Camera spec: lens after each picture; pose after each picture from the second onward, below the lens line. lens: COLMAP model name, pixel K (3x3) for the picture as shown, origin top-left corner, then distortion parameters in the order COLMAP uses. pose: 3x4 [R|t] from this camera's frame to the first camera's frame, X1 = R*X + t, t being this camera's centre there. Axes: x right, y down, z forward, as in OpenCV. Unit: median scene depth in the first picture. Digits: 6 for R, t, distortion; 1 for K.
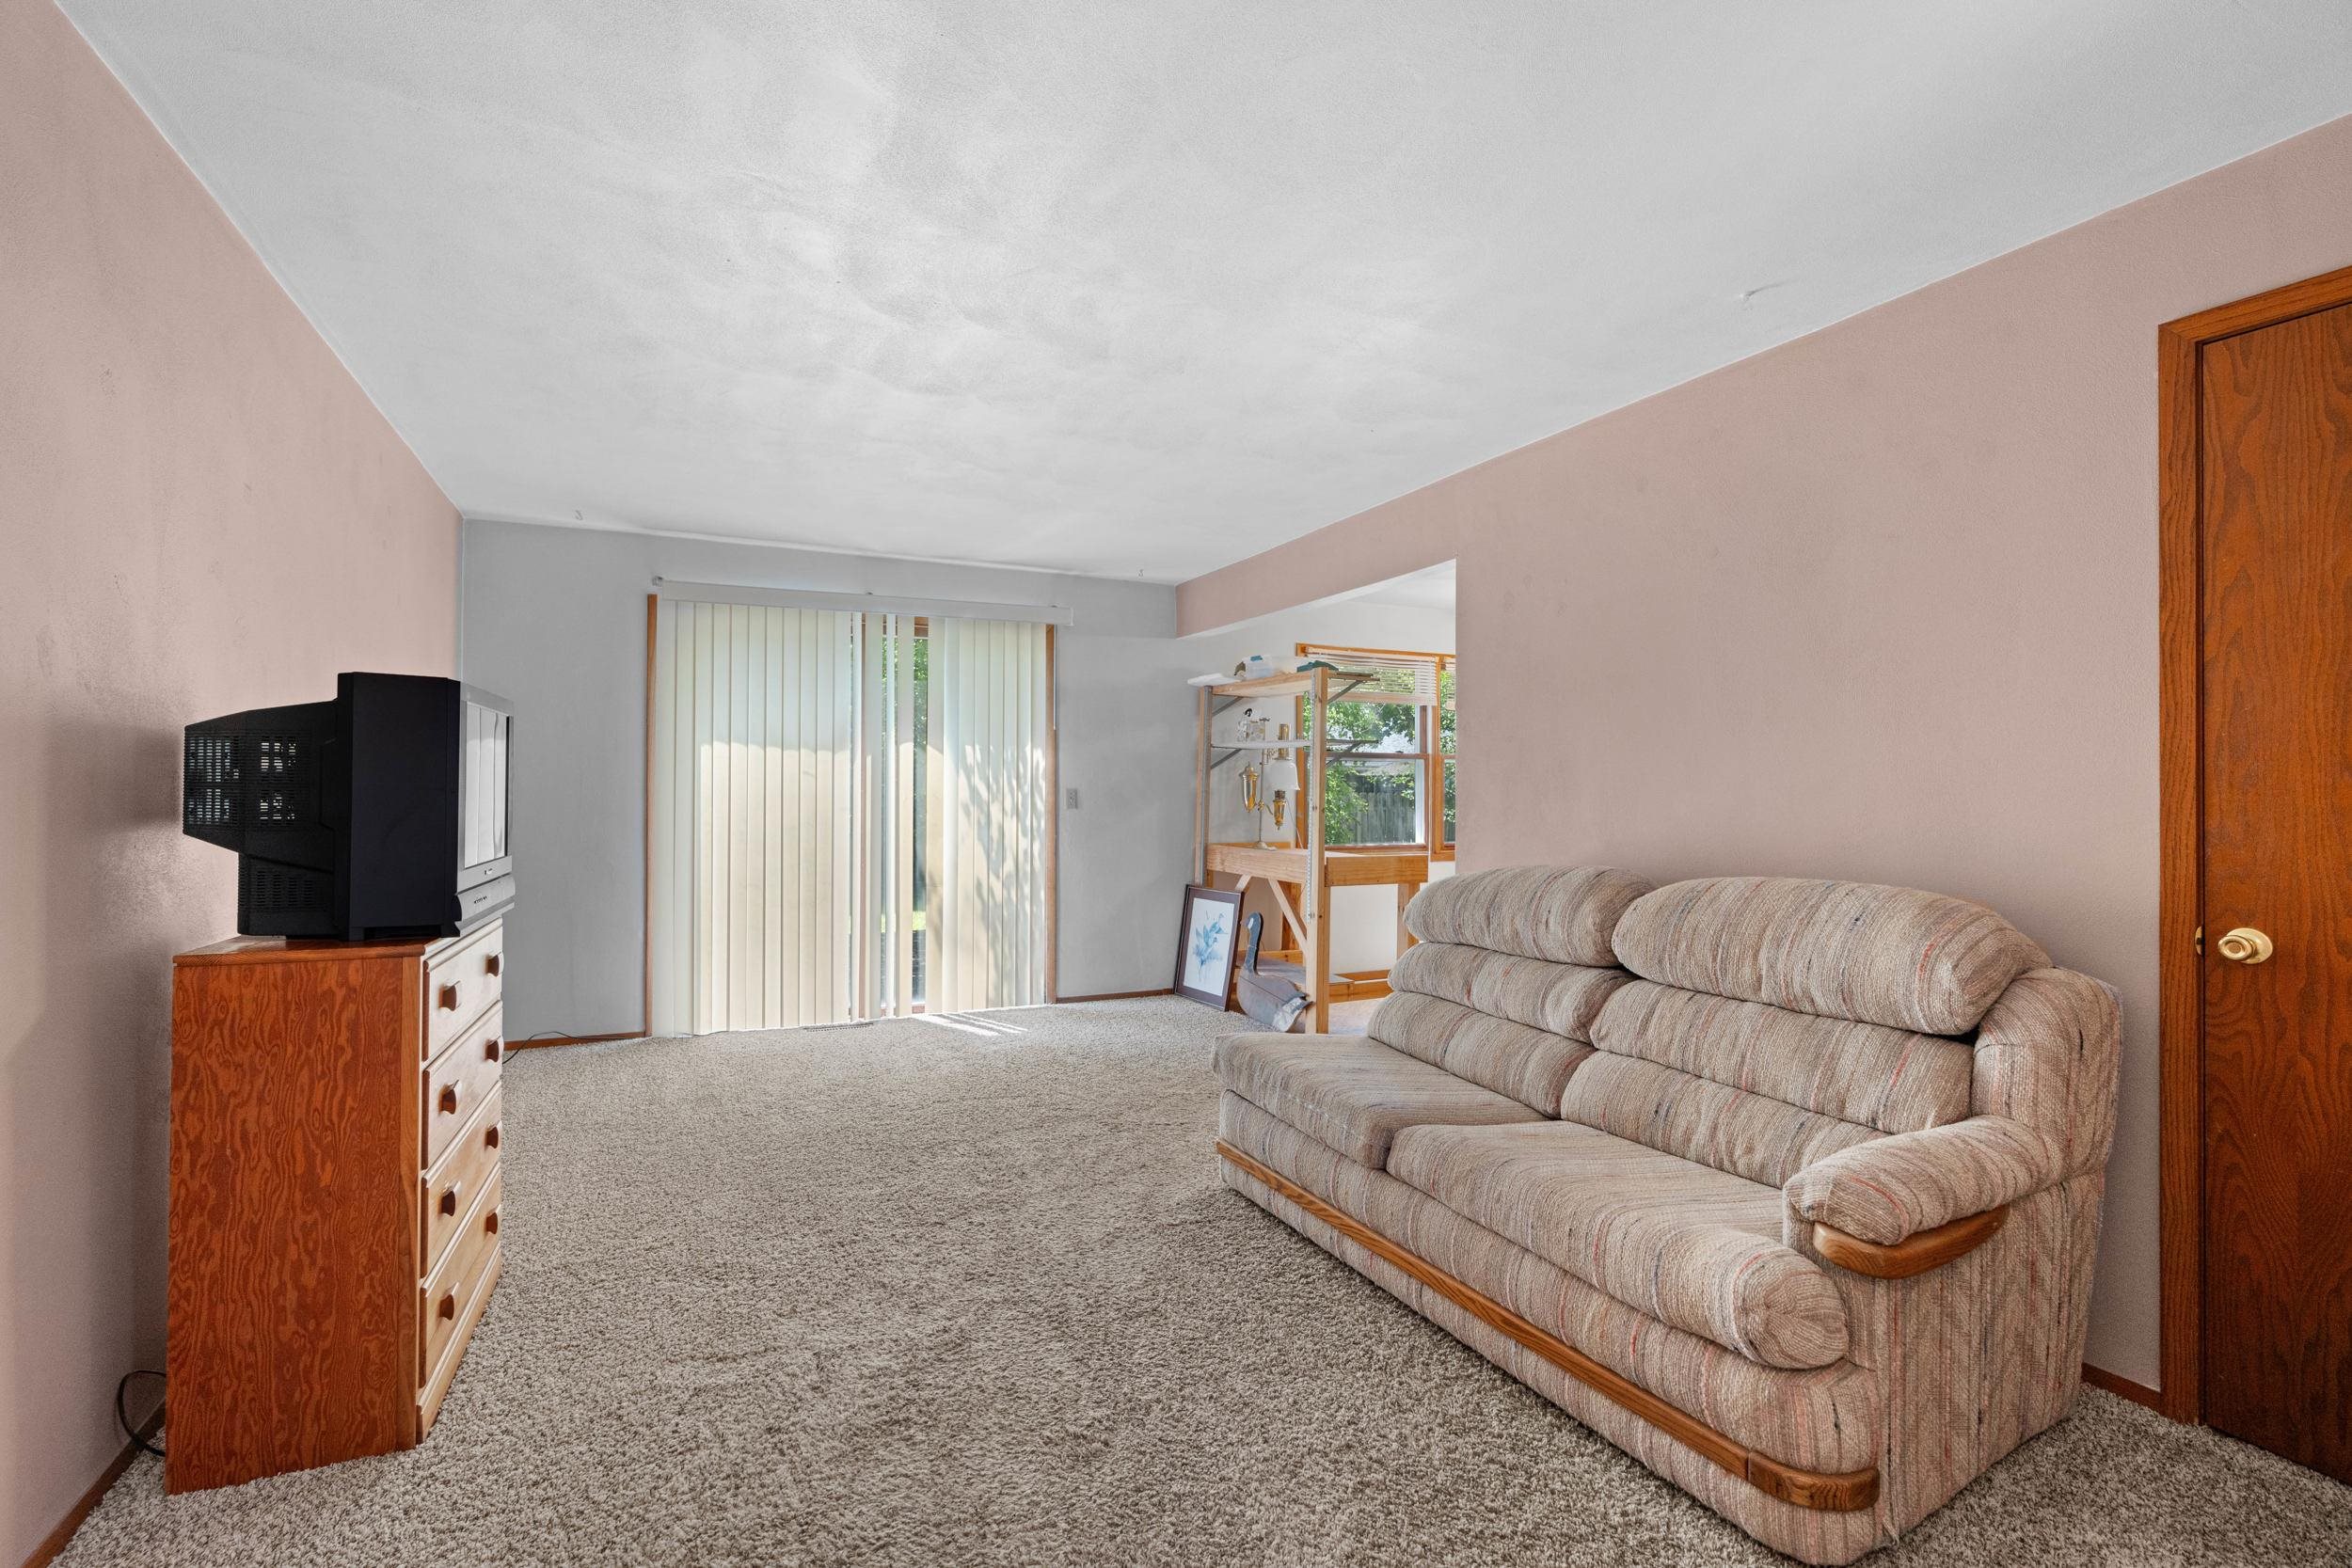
lens RADIAL K [[1066.3, 0, 1177.0], [0, 1066.3, 778.3], [0, 0, 1]] dist [-0.001134, 0.001390]
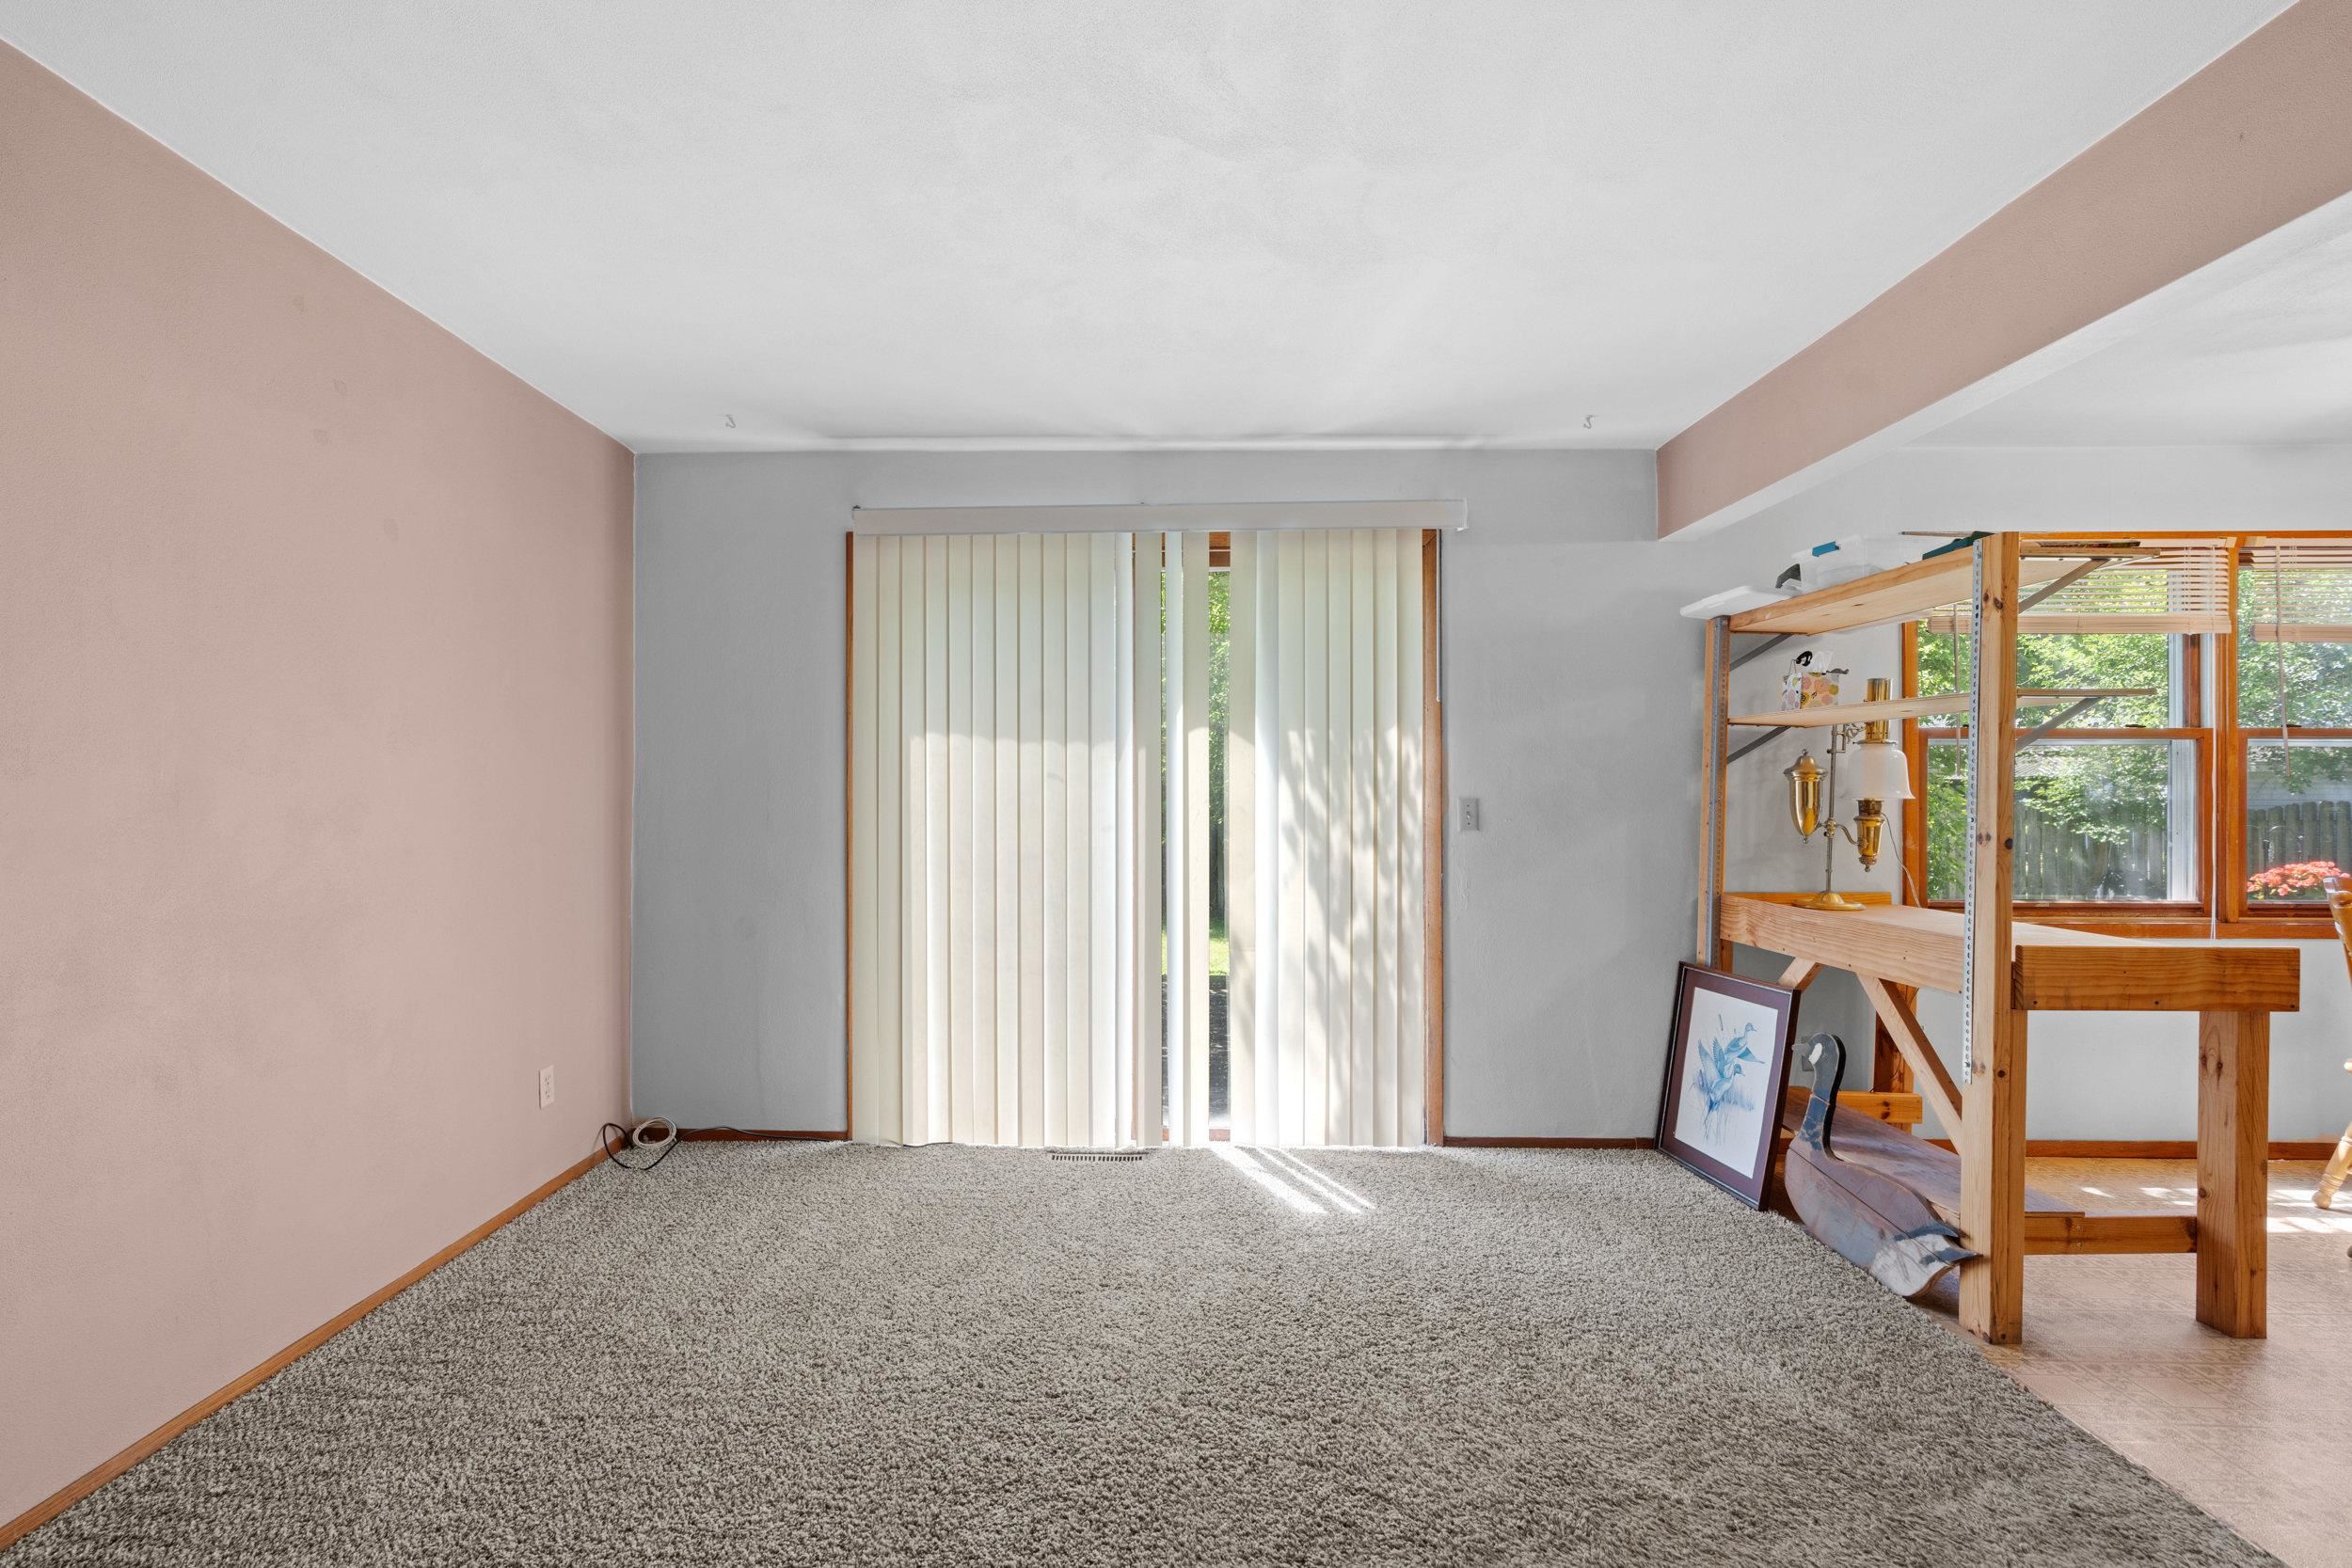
lens RADIAL K [[1066.3, 0, 1141.7], [0, 1066.3, 795.8], [0, 0, 1]] dist [-0.001134, 0.001390]
pose [[0.892997, -0.003900, -0.450046, 0.009295], [0.007345, 0.999956, 0.005908, 0.003568], [0.450003, -0.008581, 0.892986, 0.374486]]
